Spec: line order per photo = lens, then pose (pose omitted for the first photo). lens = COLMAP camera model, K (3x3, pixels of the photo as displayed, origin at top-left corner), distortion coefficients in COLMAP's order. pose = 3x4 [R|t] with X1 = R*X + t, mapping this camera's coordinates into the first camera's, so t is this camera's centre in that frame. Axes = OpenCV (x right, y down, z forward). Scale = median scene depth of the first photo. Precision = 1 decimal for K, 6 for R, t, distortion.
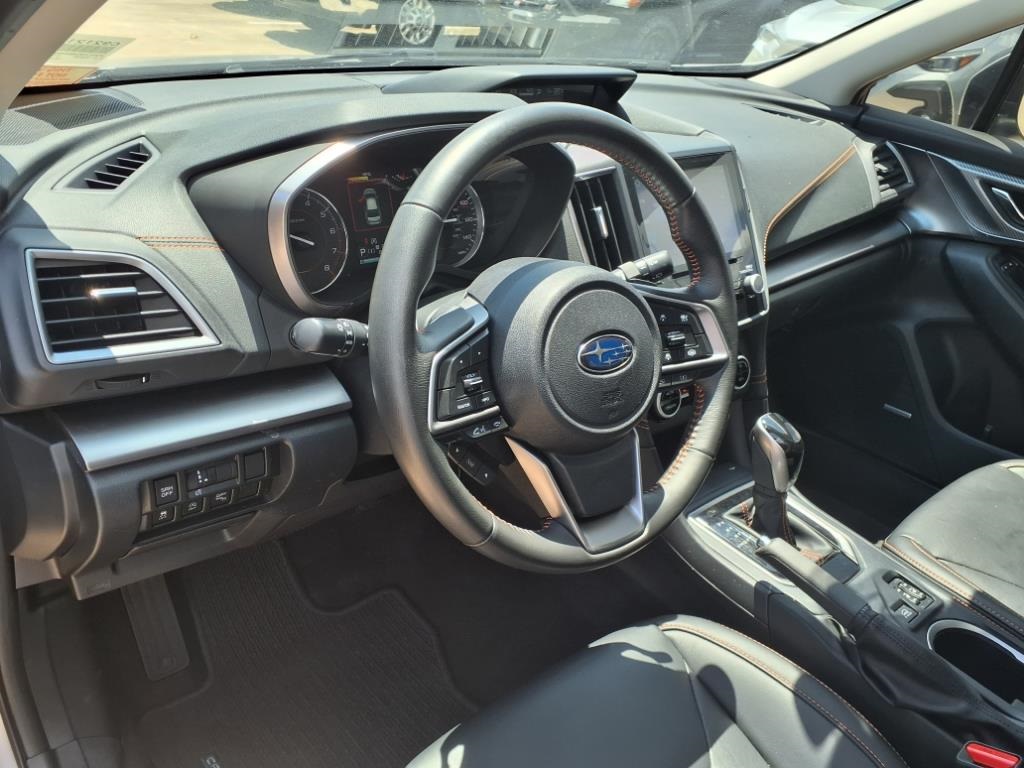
lens RADIAL K [[835.0, 0, 475.8], [0, 835.0, 398.2], [0, 0, 1]] dist [0.065607, -0.074884]
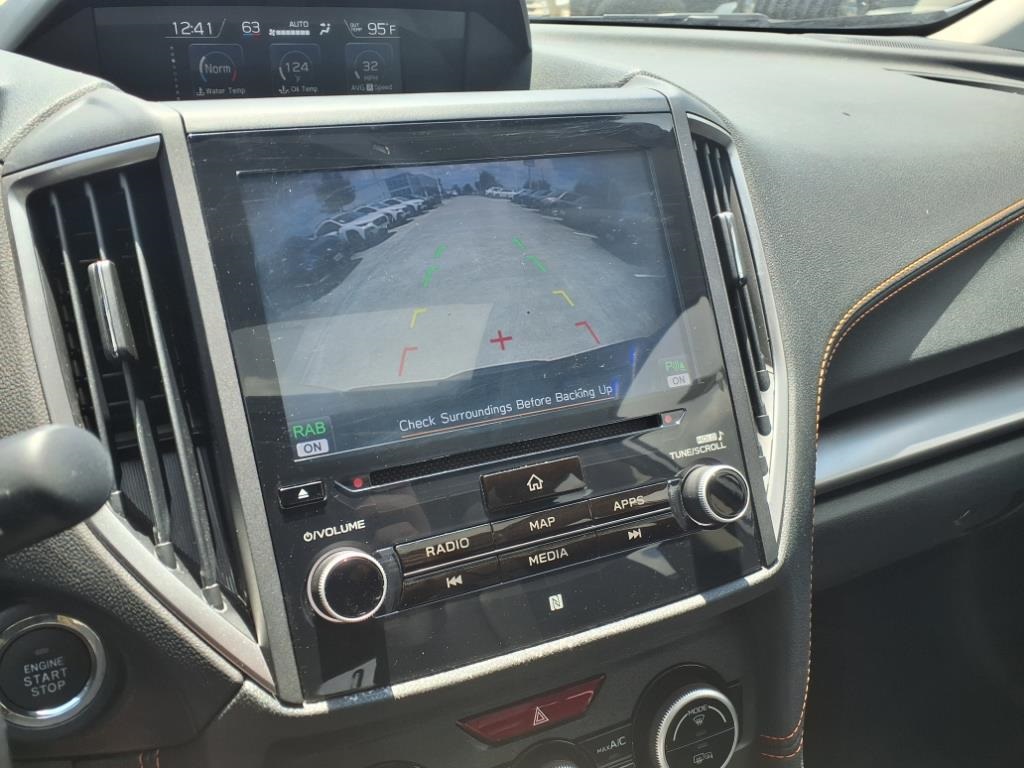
lens RADIAL K [[919.6, 0, 517.8], [0, 919.6, 369.7], [0, 0, 1]] dist [0.001703, -0.029290]
pose [[0.966013, 0.022992, -0.257469, 0.410850], [-0.055290, 0.991364, -0.118916, -0.160876], [0.252511, 0.129110, 0.958941, 0.742798]]
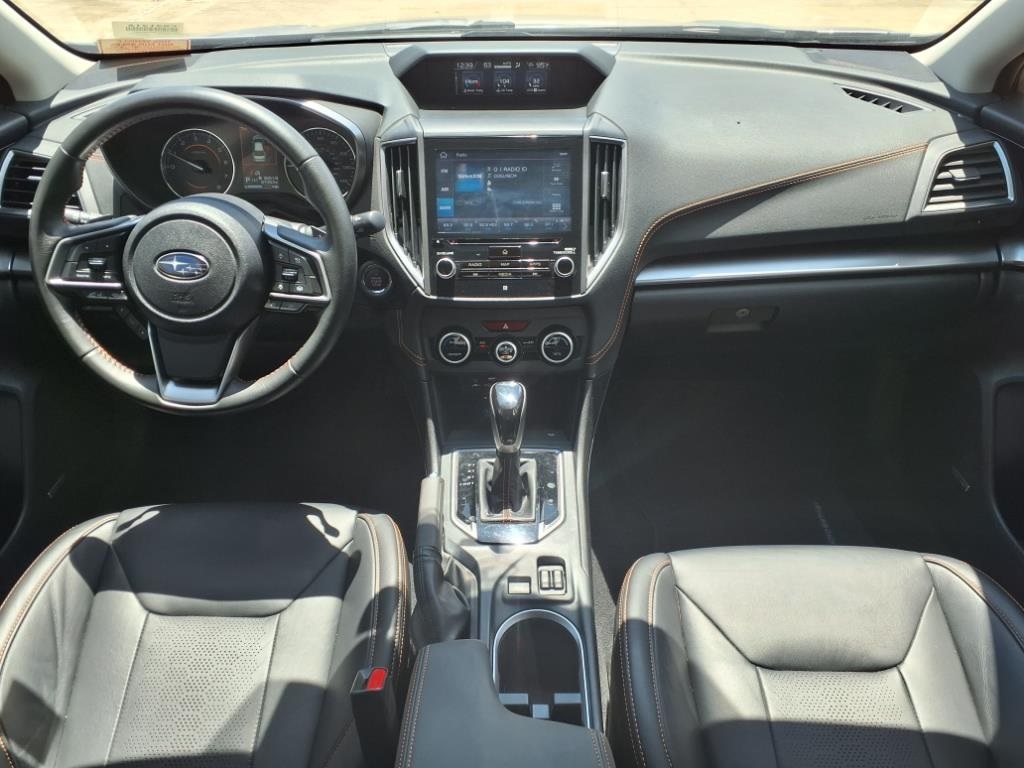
lens RADIAL K [[835.0, 0, 519.2], [0, 835.0, 389.3], [0, 0, 1]] dist [0.065607, -0.074884]
pose [[0.760158, 0.275203, -0.588577, 1.127467], [-0.237084, 0.960894, 0.143090, -0.145947], [0.604939, 0.030771, 0.795677, 0.160978]]
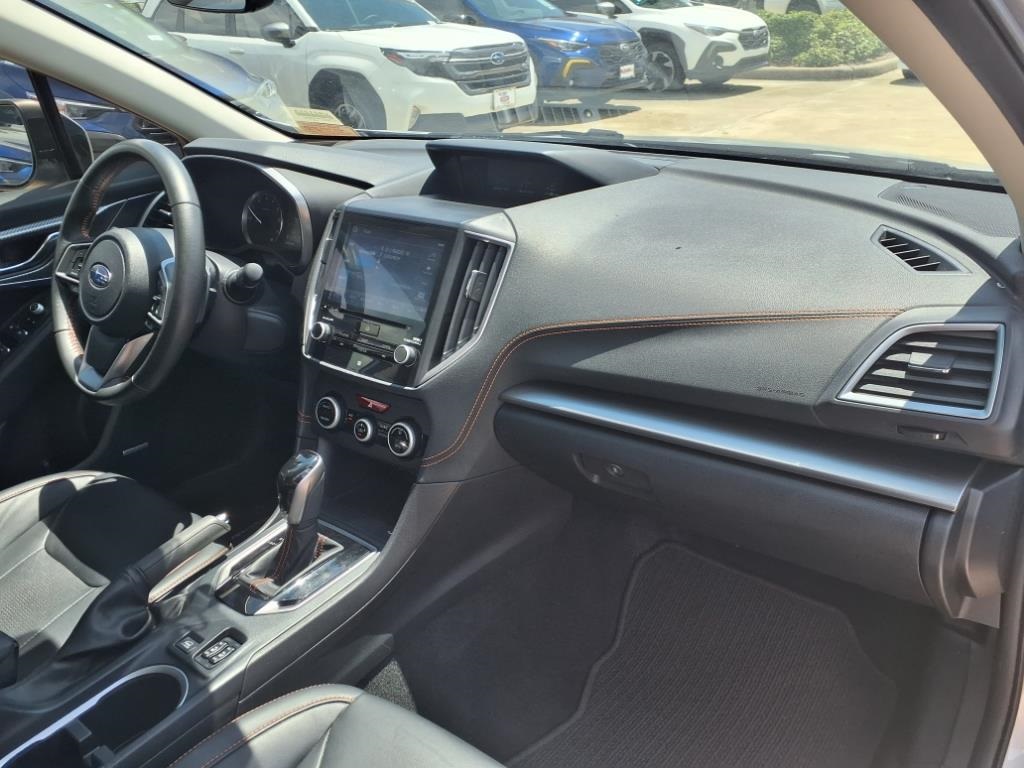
lens RADIAL K [[835.0, 0, 487.9], [0, 835.0, 366.2], [0, 0, 1]] dist [0.065607, -0.074884]
pose [[0.193184, 0.291835, -0.936756, 1.533463], [-0.411305, 0.890891, 0.192724, -0.423516], [0.890791, 0.348061, 0.292139, 0.957610]]
